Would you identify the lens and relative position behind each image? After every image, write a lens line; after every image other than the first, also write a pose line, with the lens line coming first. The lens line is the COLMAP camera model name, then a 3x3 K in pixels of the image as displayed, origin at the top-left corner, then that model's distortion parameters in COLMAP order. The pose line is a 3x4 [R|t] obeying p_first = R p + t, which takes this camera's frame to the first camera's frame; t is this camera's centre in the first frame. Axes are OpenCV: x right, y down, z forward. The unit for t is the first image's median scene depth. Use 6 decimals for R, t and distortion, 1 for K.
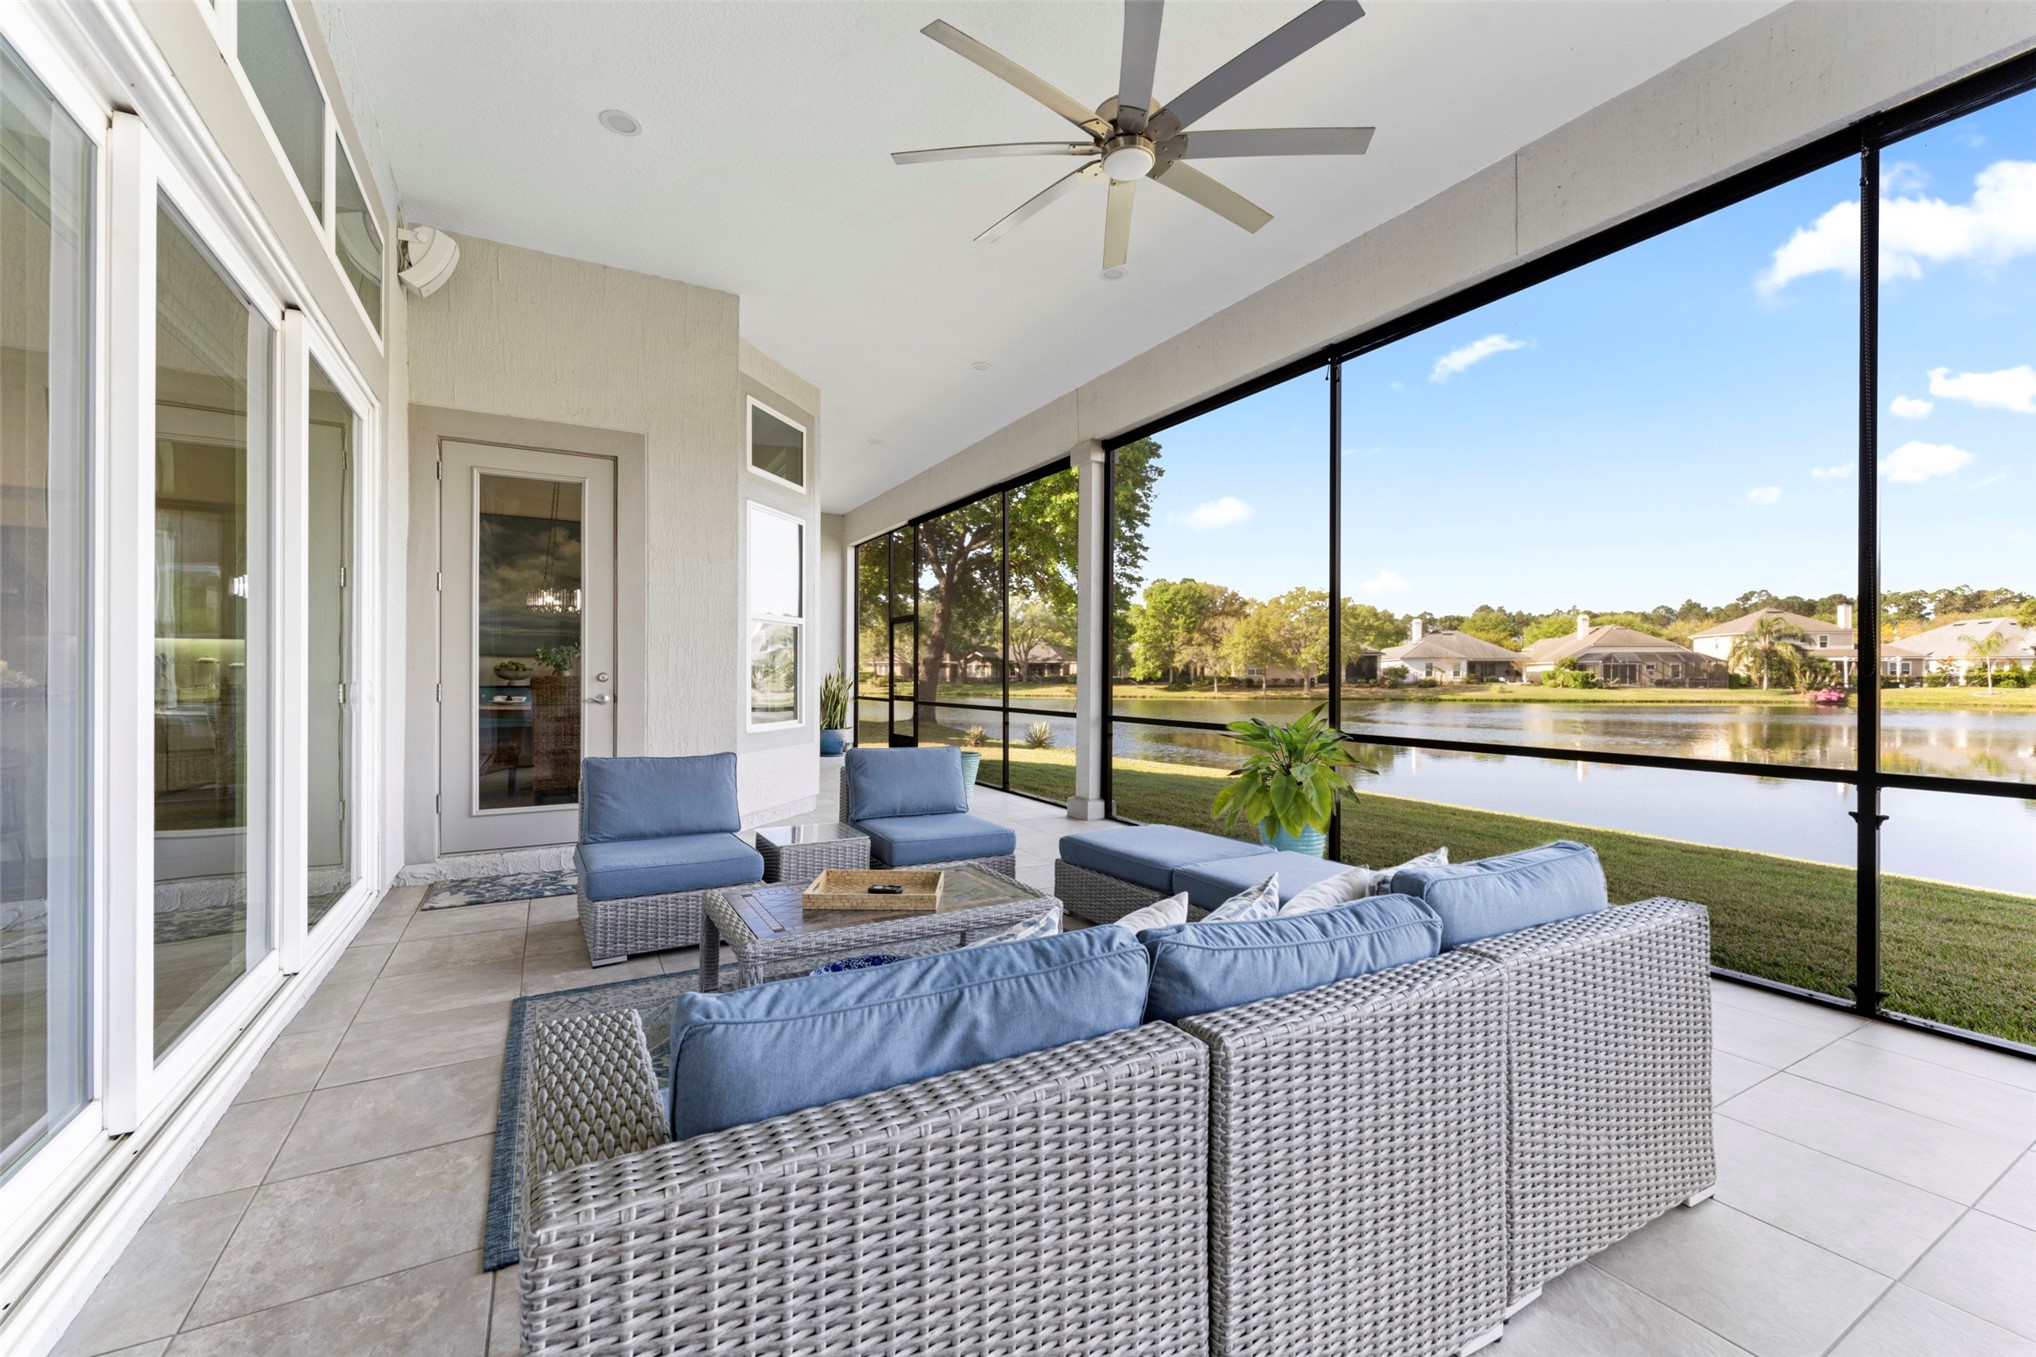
lens RADIAL K [[821.8, 0, 1031.9], [0, 821.8, 670.5], [0, 0, 1]] dist [0.005041, -0.000737]
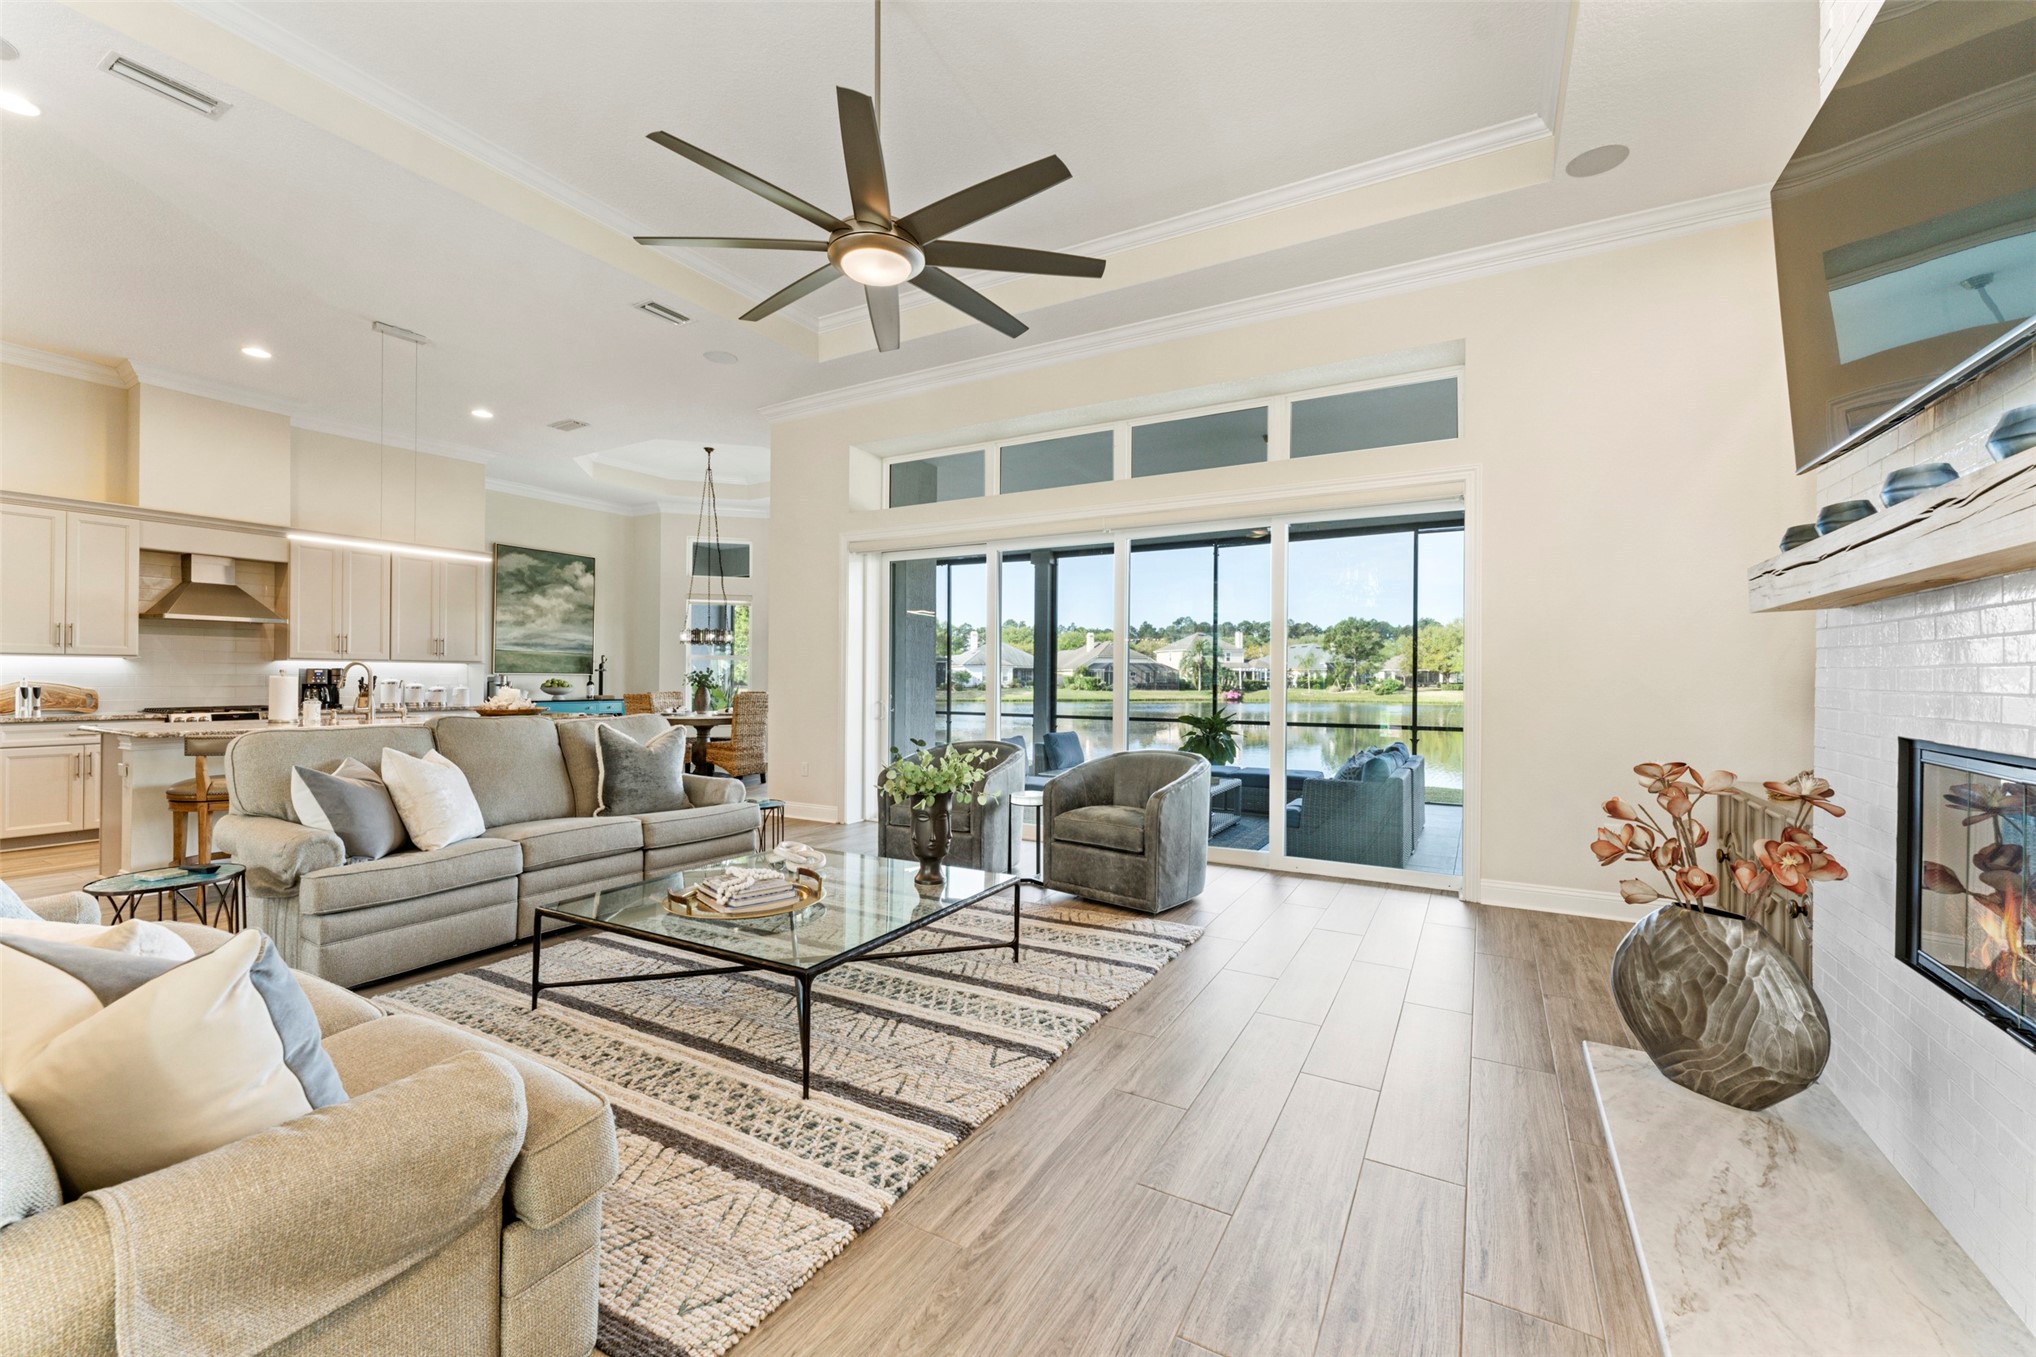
lens RADIAL K [[821.8, 0, 1015.2], [0, 821.8, 672.0], [0, 0, 1]] dist [0.005041, -0.000737]
pose [[0.861525, 0.008055, 0.507651, -0.082342], [-0.008127, 0.999965, -0.002073, -0.002832], [-0.507649, -0.002340, 0.861561, -0.040793]]
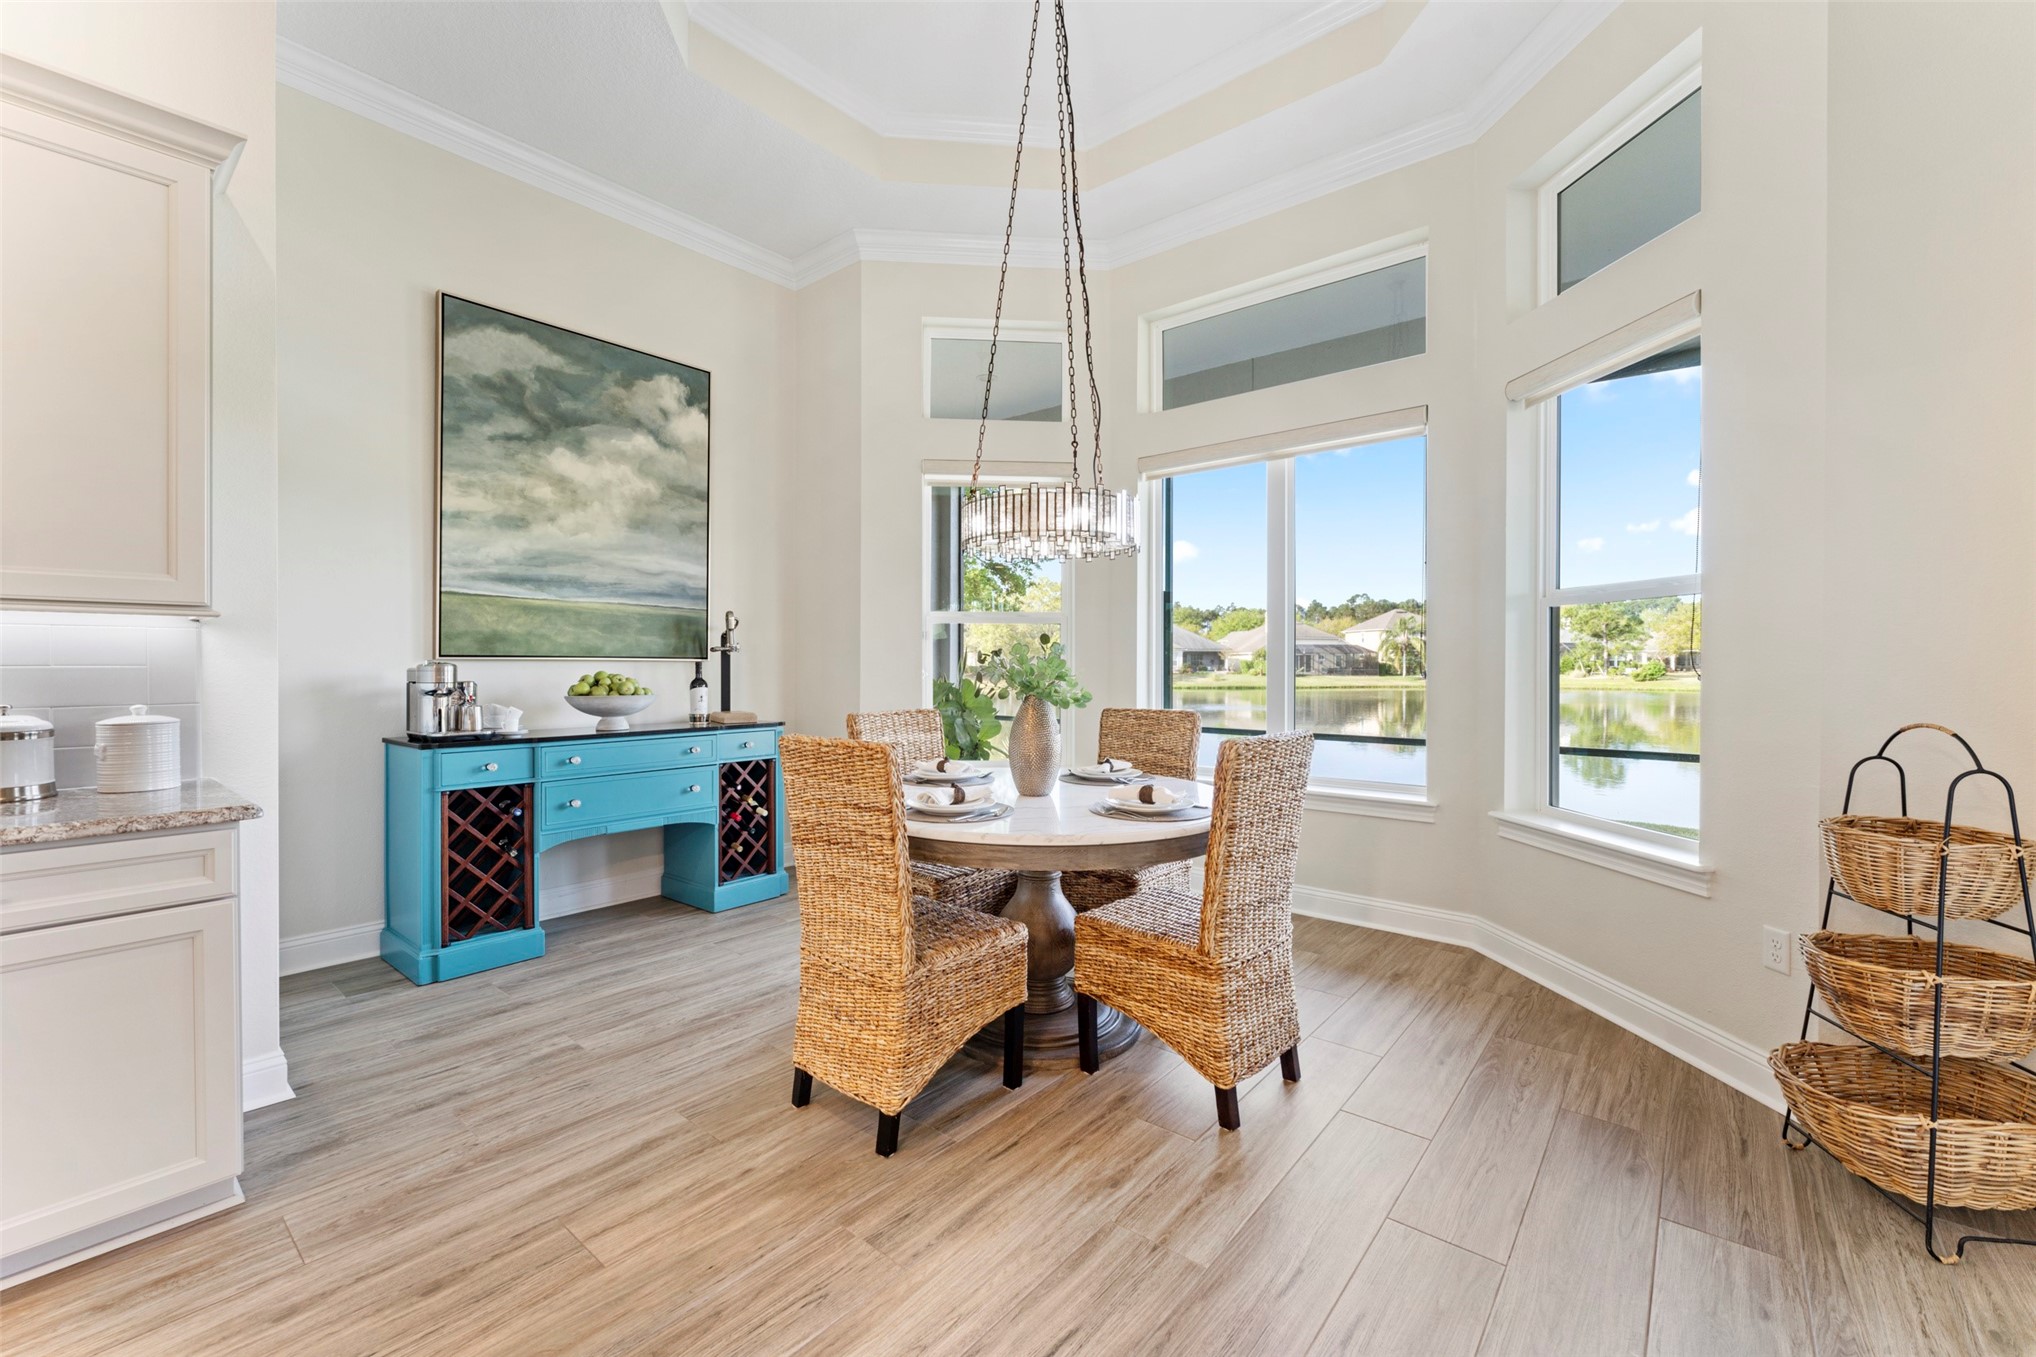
lens RADIAL K [[821.8, 0, 1006.6], [0, 821.8, 660.6], [0, 0, 1]] dist [0.005041, -0.000737]
pose [[0.936886, 0.000021, 0.349636, -0.072861], [-0.001029, 0.999996, 0.002697, -0.002234], [-0.349634, -0.002887, 0.936882, 0.065640]]
